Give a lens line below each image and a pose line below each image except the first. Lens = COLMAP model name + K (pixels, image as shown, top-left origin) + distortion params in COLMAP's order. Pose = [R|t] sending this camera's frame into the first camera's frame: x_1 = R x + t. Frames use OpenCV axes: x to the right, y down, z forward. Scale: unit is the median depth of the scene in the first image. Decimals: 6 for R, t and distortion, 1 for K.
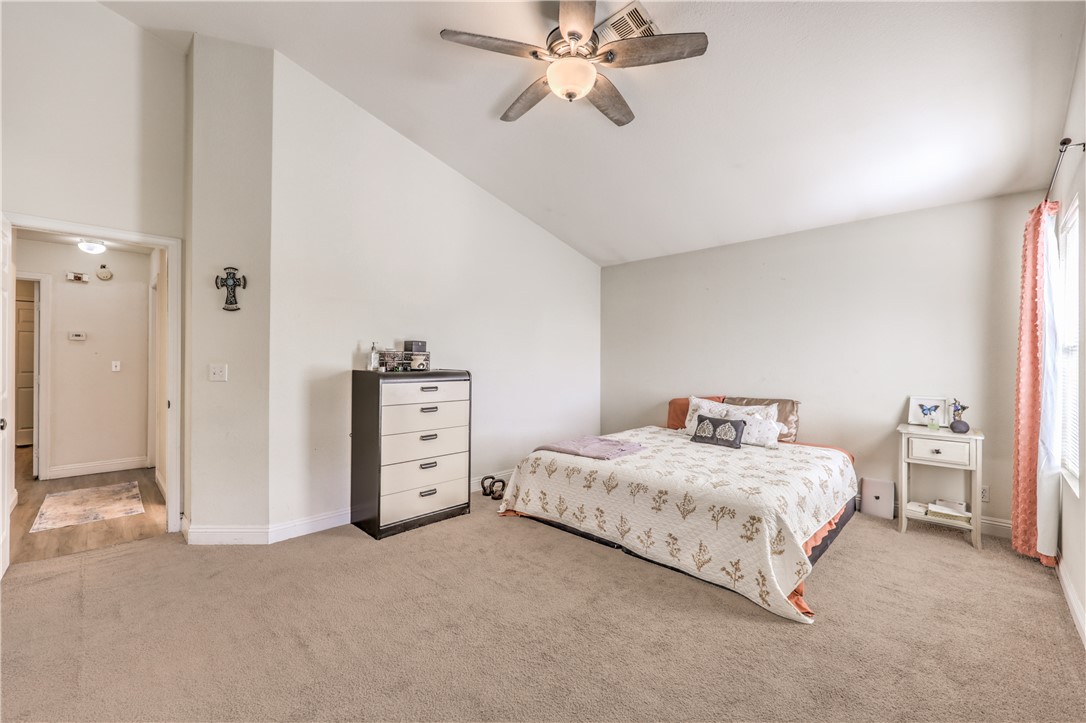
lens RADIAL K [[443.2, 0, 547.1], [0, 443.2, 360.2], [0, 0, 1]] dist [0.000040, 0.000062]
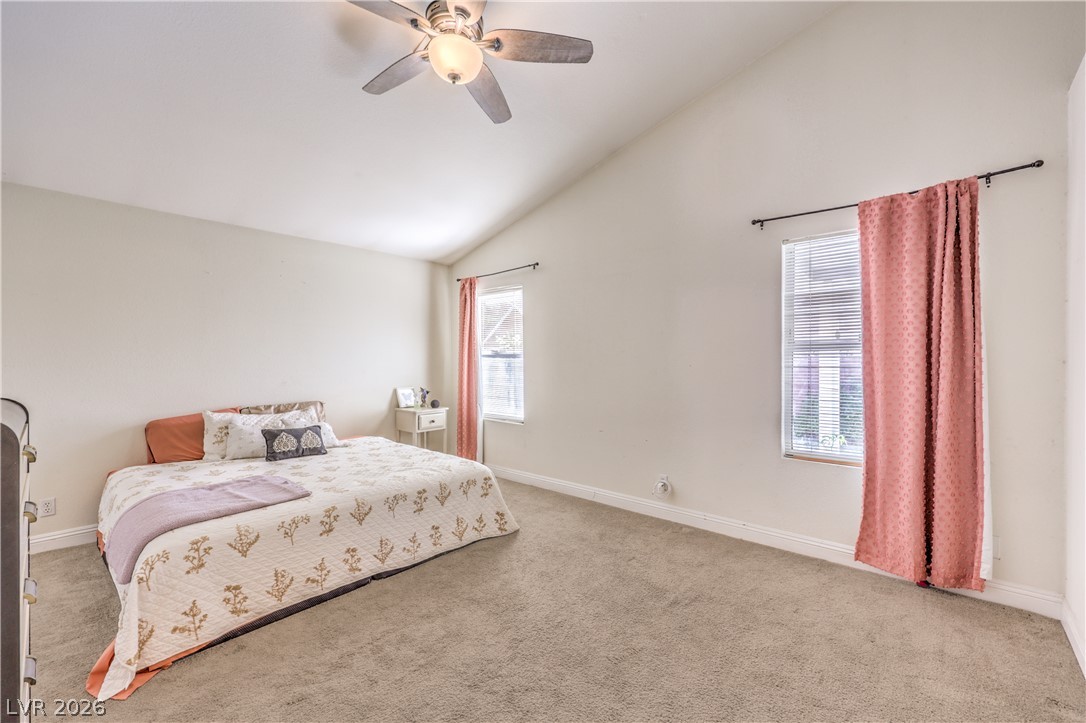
lens RADIAL K [[460.5, 0, 546.8], [0, 460.5, 364.5], [0, 0, 1]] dist [0.000085, 0.000076]
pose [[-0.053594, -0.012814, 0.998481, -0.785604], [0.005656, 0.999898, 0.013136, -0.009543], [-0.998547, 0.006352, -0.053516, 0.733709]]
